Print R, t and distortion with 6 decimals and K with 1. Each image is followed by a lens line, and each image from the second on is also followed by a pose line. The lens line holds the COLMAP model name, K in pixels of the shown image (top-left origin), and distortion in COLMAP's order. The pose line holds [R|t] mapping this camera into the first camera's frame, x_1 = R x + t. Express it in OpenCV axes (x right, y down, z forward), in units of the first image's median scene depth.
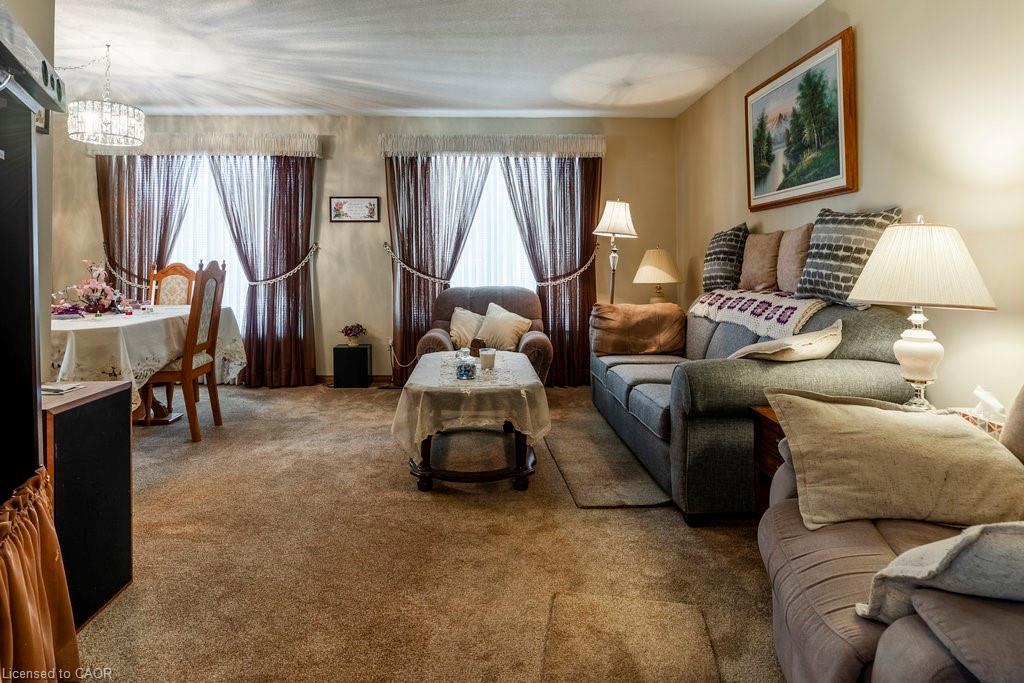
lens RADIAL K [[559.9, 0, 504.5], [0, 559.9, 400.2], [0, 0, 1]] dist [-0.001201, -0.001141]
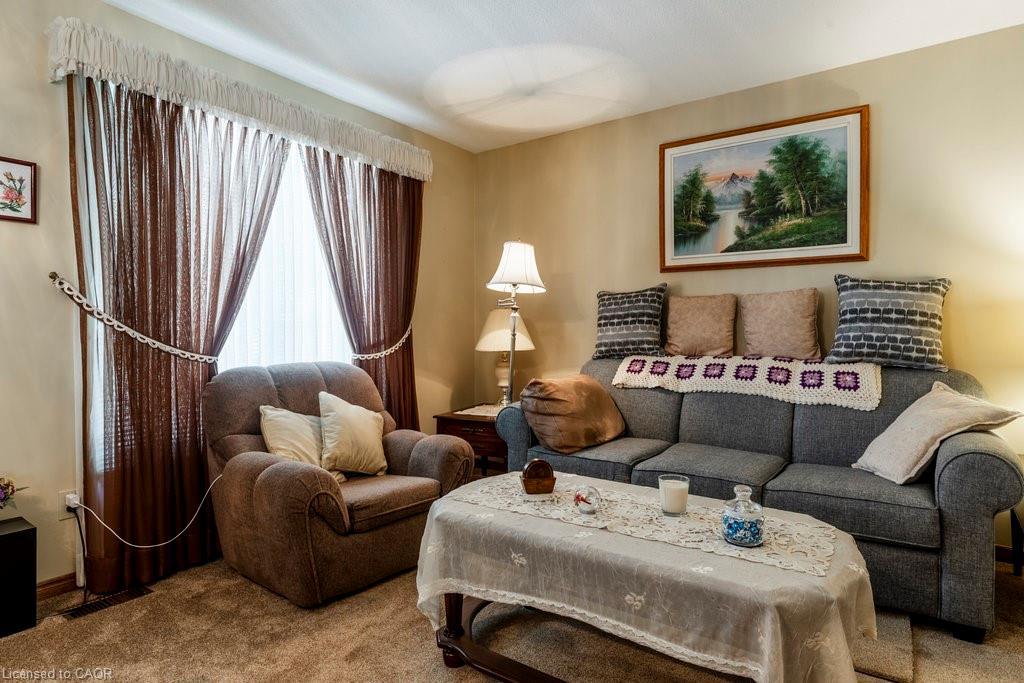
lens RADIAL K [[559.9, 0, 504.5], [0, 559.9, 400.2], [0, 0, 1]] dist [-0.001201, -0.001141]
pose [[0.613669, -0.094842, 0.783847, -0.487299], [0.180741, 0.983273, -0.022529, -0.165472], [-0.768598, 0.155499, 0.620546, 0.702032]]
